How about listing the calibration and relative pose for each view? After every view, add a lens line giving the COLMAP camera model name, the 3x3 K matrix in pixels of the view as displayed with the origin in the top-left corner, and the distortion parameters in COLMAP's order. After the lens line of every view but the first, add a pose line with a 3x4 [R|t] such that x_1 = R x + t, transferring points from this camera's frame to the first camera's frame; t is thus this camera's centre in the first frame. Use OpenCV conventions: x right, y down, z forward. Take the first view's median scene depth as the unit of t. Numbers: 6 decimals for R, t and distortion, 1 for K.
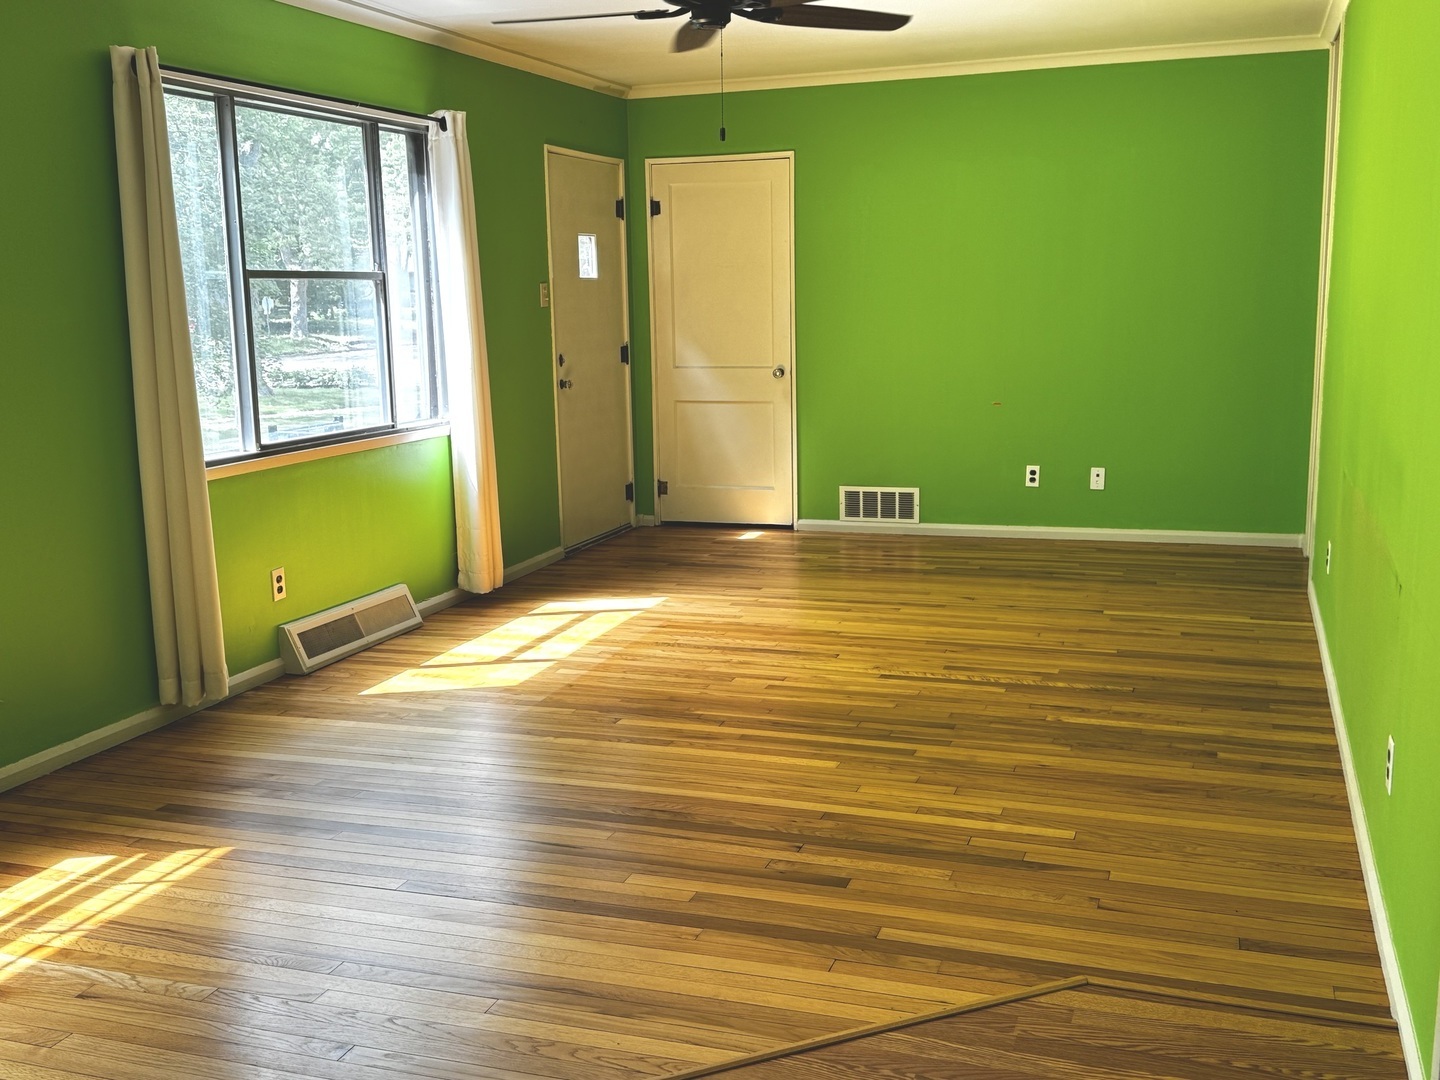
lens RADIAL K [[1480.3, 0, 720.0], [0, 1480.3, 540.0], [0, 0, 1]] dist [0.093374, -0.003894]
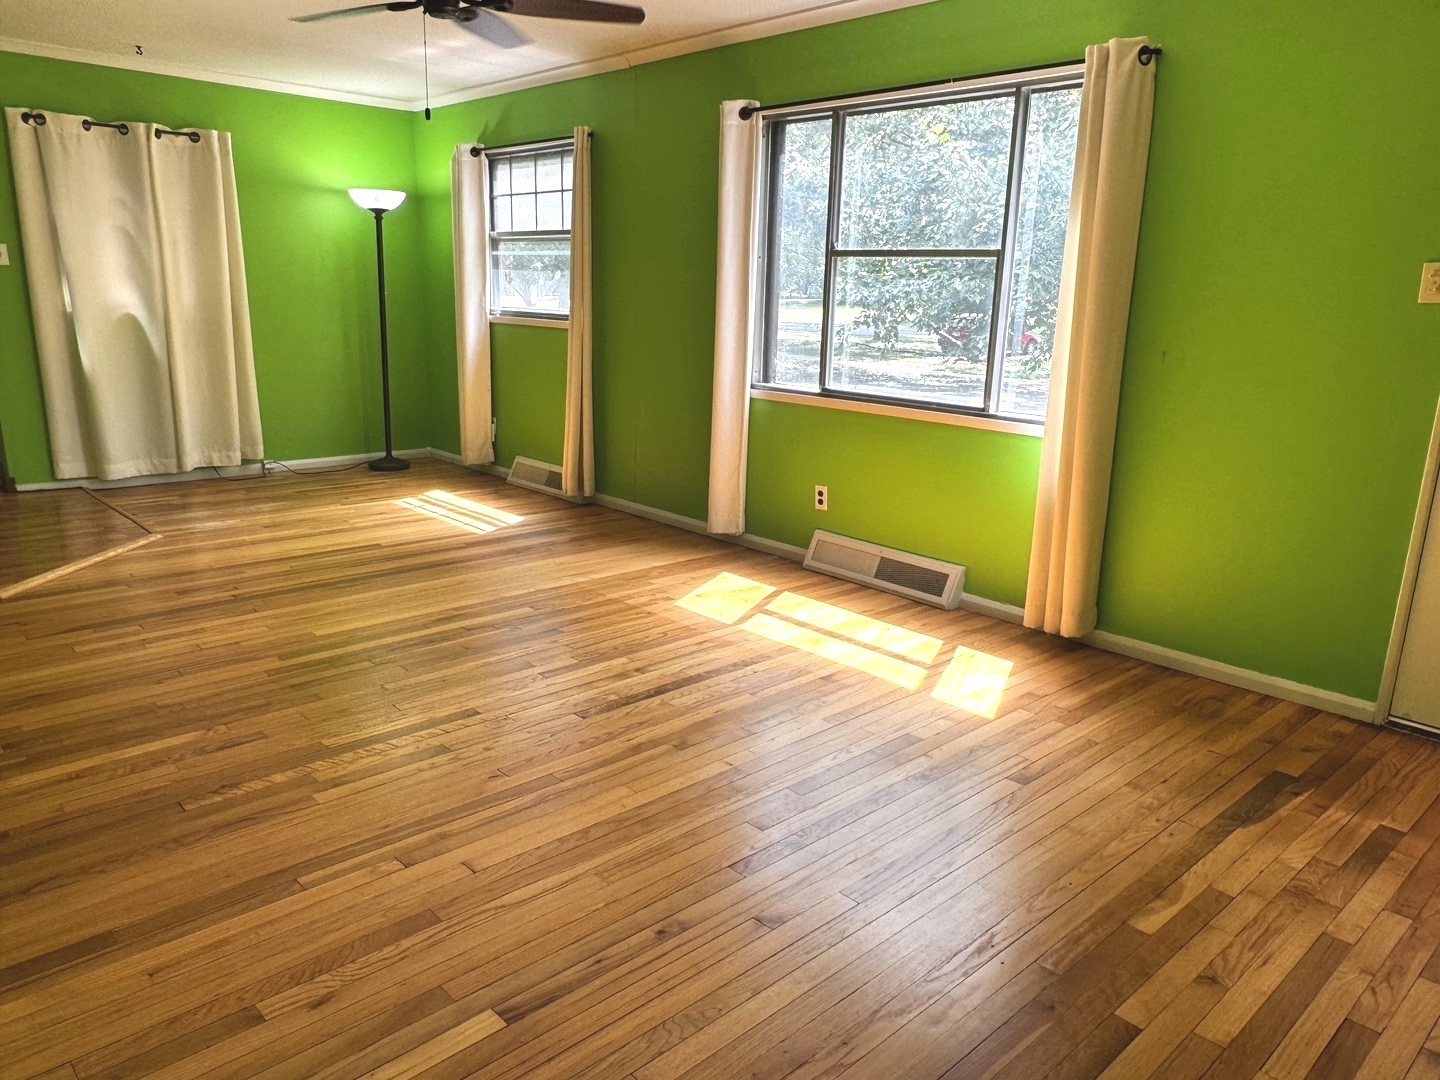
lens RADIAL K [[1030.6, 0, 720.0], [0, 1030.6, 540.0], [0, 0, 1]] dist [-0.000788, -0.004665]
pose [[-0.478837, 0.217194, -0.850613, 0.573214], [-0.161508, 0.930582, 0.328531, -0.239812], [0.862920, 0.294693, -0.410518, 1.449301]]
